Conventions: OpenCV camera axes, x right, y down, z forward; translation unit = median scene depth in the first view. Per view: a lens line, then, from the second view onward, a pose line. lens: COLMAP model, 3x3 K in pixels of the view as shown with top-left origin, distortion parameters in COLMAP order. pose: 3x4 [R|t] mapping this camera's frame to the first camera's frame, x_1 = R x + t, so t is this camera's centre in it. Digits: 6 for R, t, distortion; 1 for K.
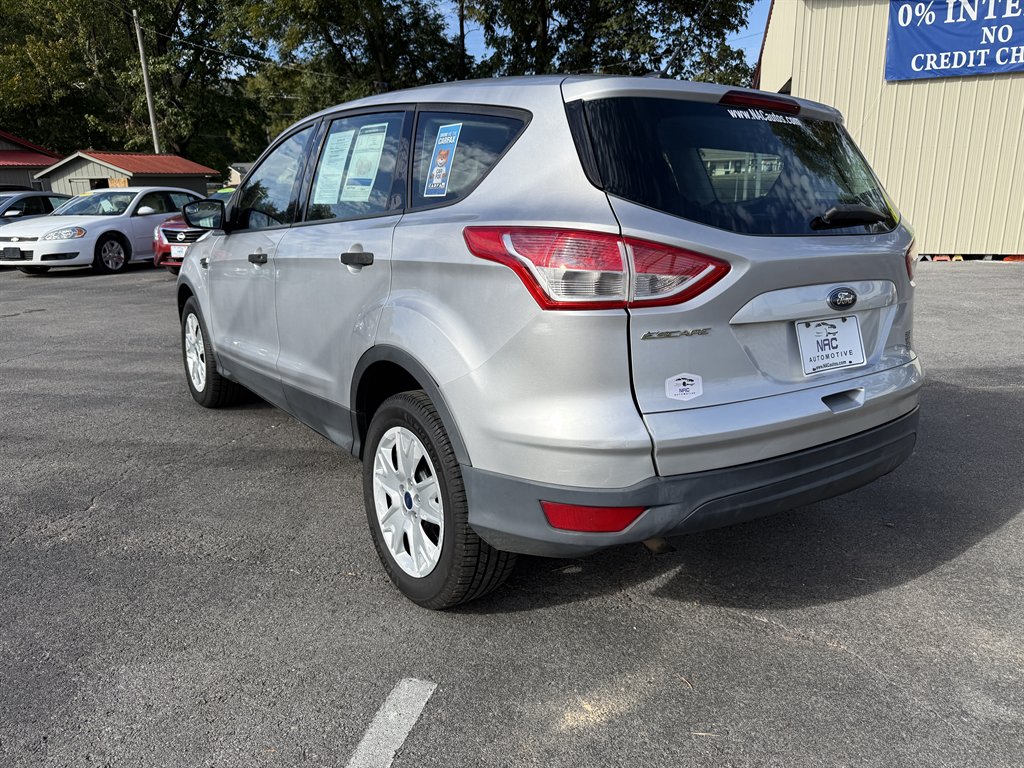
lens RADIAL K [[724.5, 0, 516.0], [0, 724.5, 382.1], [0, 0, 1]] dist [0.015144, -0.018859]
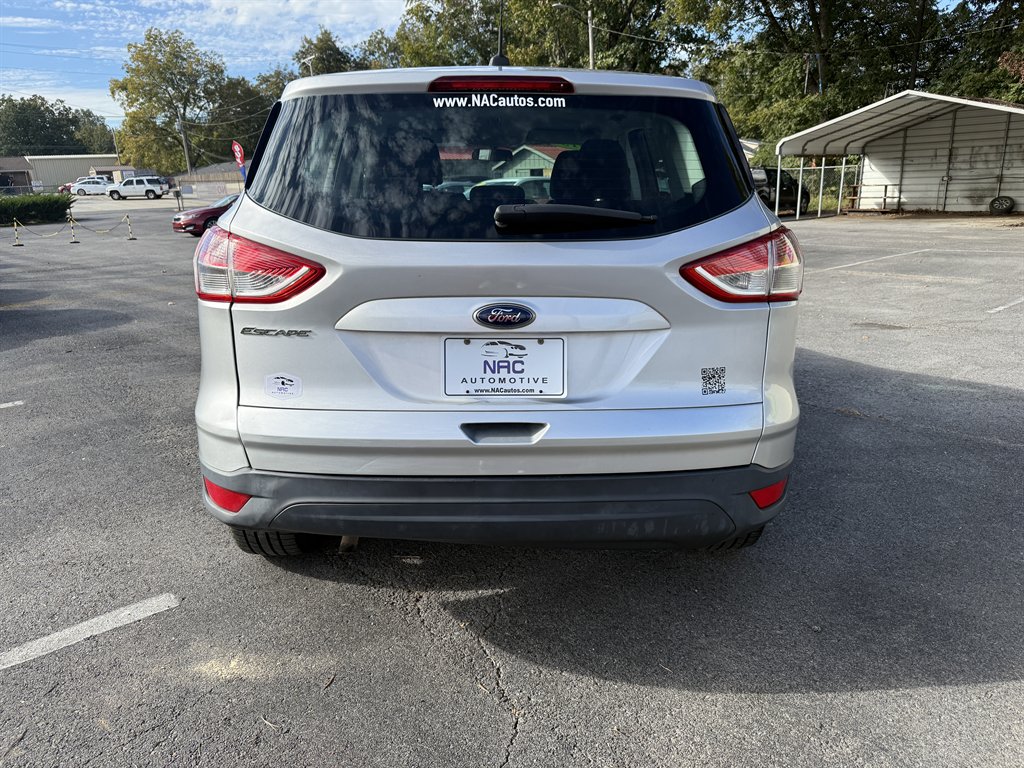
lens RADIAL K [[724.5, 0, 510.8], [0, 724.5, 390.8], [0, 0, 1]] dist [0.015144, -0.018859]
pose [[0.823324, 0.145686, -0.548556, 0.166598], [-0.126868, 0.989280, 0.072318, -0.015872], [0.553211, 0.010053, 0.832980, 0.052795]]
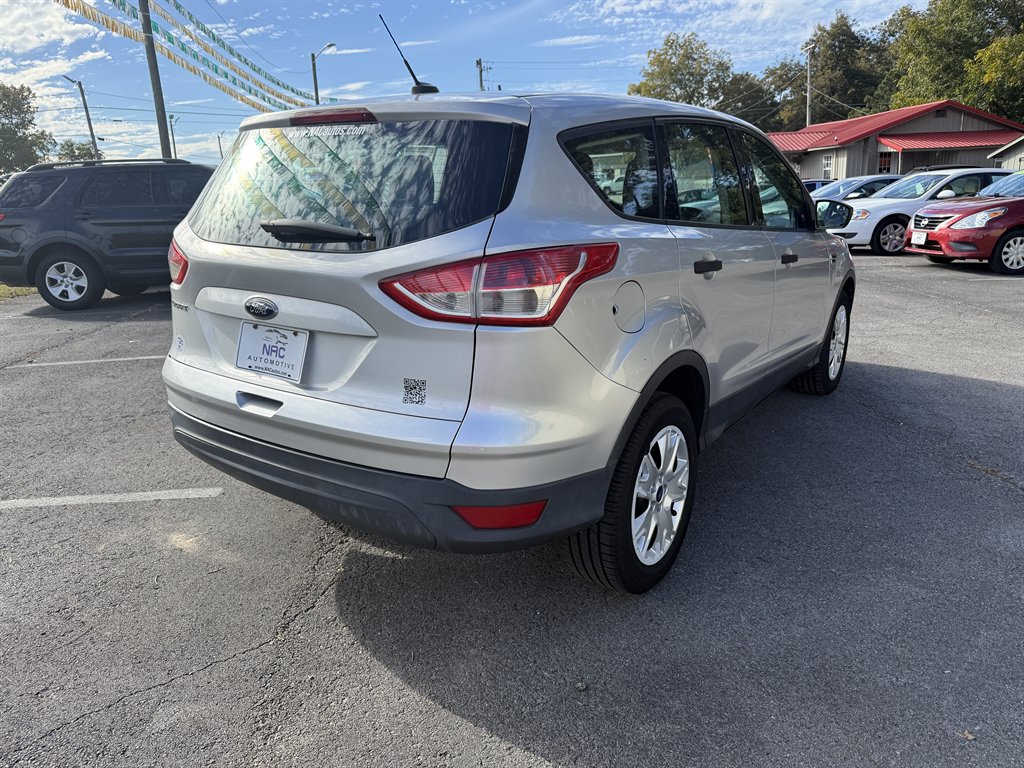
lens RADIAL K [[724.5, 0, 516.7], [0, 724.5, 383.6], [0, 0, 1]] dist [0.015144, -0.018859]
pose [[0.333020, 0.246524, -0.910123, 0.277418], [-0.217992, 0.959198, 0.180052, -0.049934], [0.917375, 0.138439, 0.373172, 0.171288]]
